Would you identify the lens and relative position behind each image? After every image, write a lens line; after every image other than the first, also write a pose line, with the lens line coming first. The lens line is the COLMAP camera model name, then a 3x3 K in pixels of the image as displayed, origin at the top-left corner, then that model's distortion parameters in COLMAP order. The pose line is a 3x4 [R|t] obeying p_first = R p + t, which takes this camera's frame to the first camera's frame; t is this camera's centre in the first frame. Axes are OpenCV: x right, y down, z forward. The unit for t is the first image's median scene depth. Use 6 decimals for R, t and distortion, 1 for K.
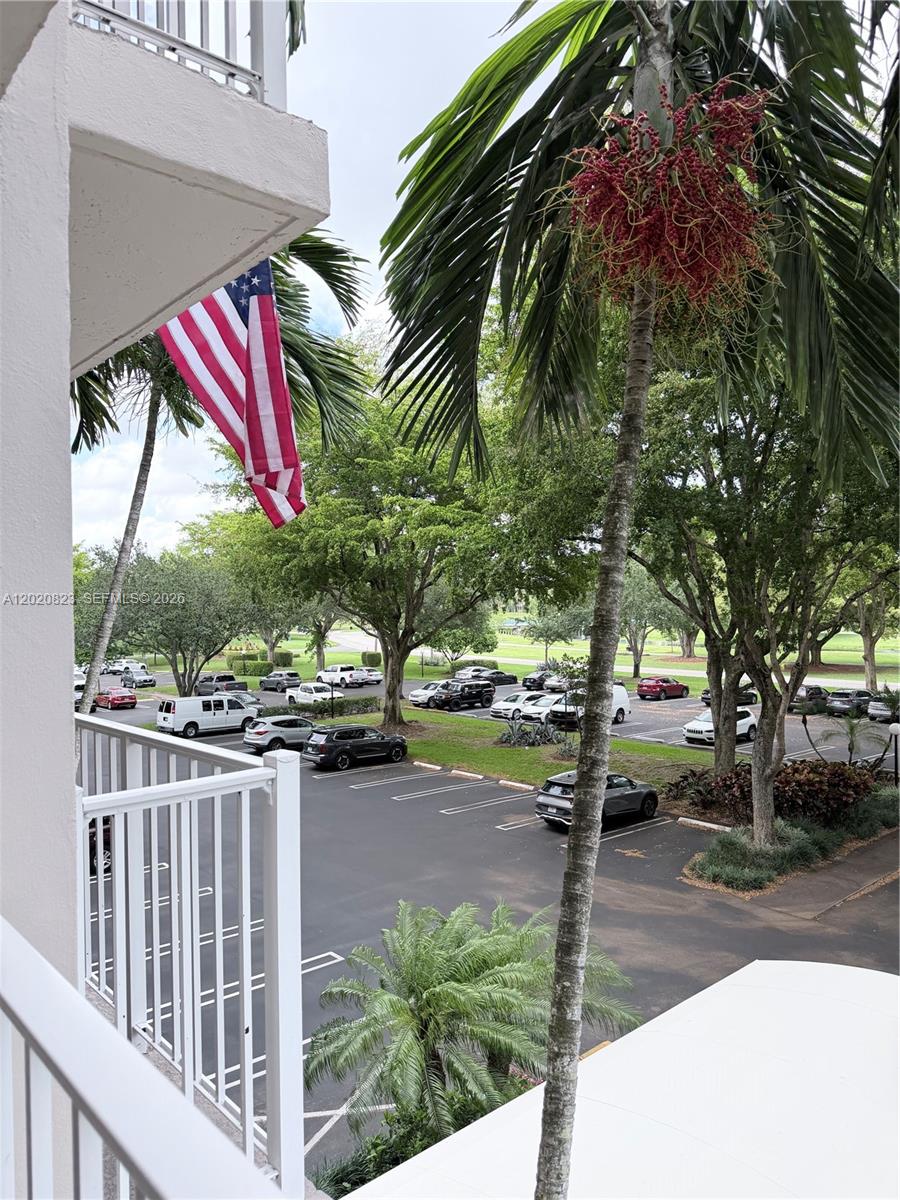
lens RADIAL K [[860.1, 0, 443.0], [0, 860.1, 600.5], [0, 0, 1]] dist [0.058610, -0.058440]
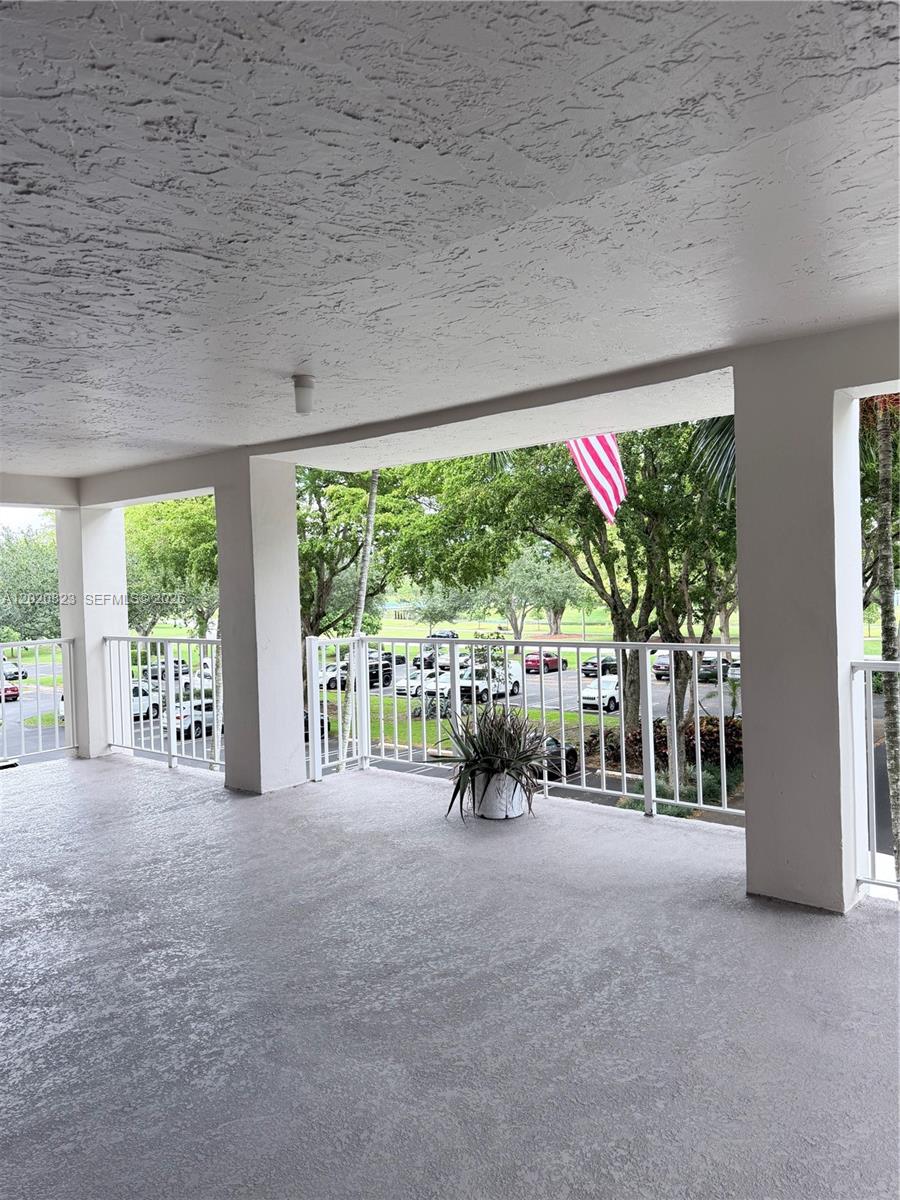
lens RADIAL K [[860.1, 0, 455.0], [0, 860.1, 600.2], [0, 0, 1]] dist [0.058610, -0.058440]
pose [[0.982214, -0.017738, 0.186928, -0.128705], [0.014260, 0.999700, 0.019935, 0.001247], [-0.187225, -0.016915, 0.982171, -0.084831]]
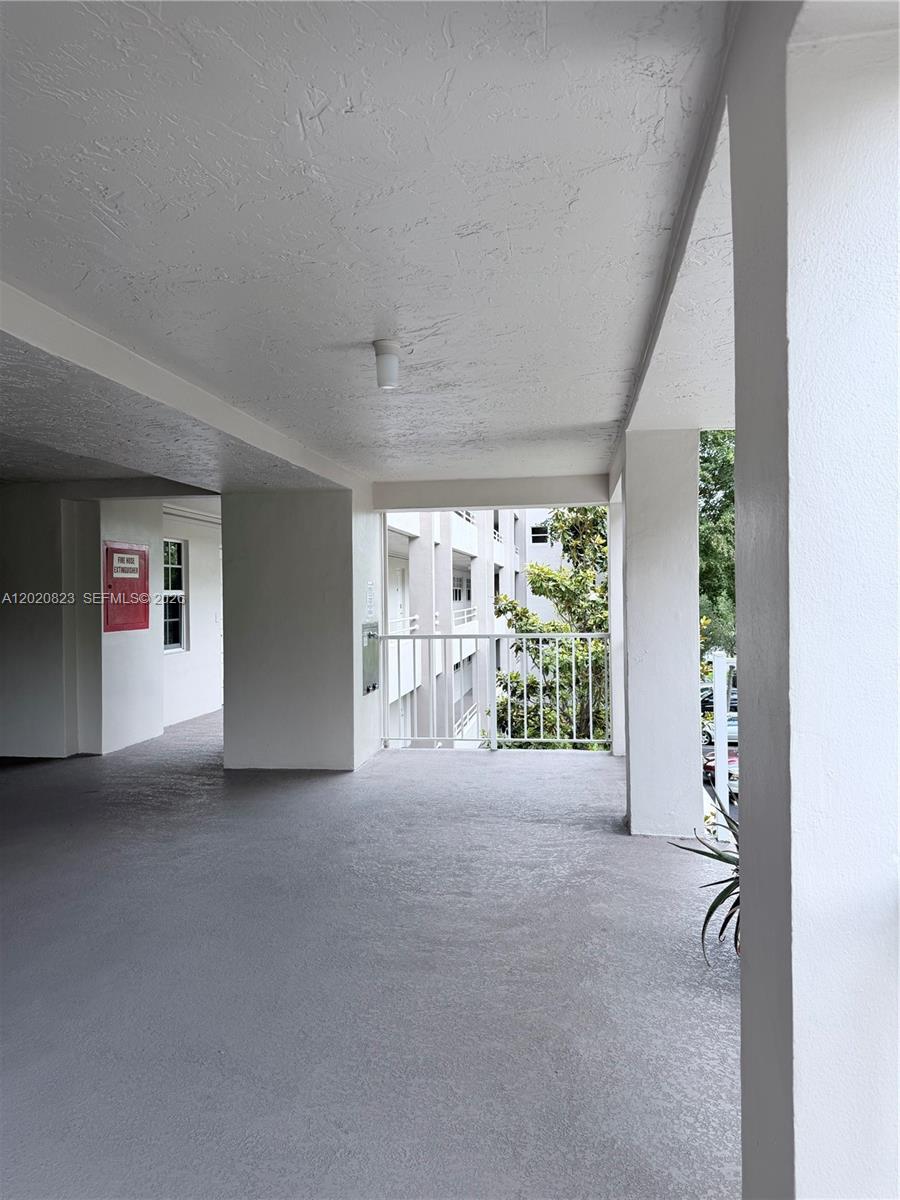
lens RADIAL K [[860.1, 0, 440.3], [0, 860.1, 596.6], [0, 0, 1]] dist [0.058610, -0.058440]
pose [[0.642317, 0.014901, -0.766294, 0.812496], [0.003984, 0.999733, 0.022780, -0.012131], [0.766429, -0.017685, 0.642086, 0.600696]]
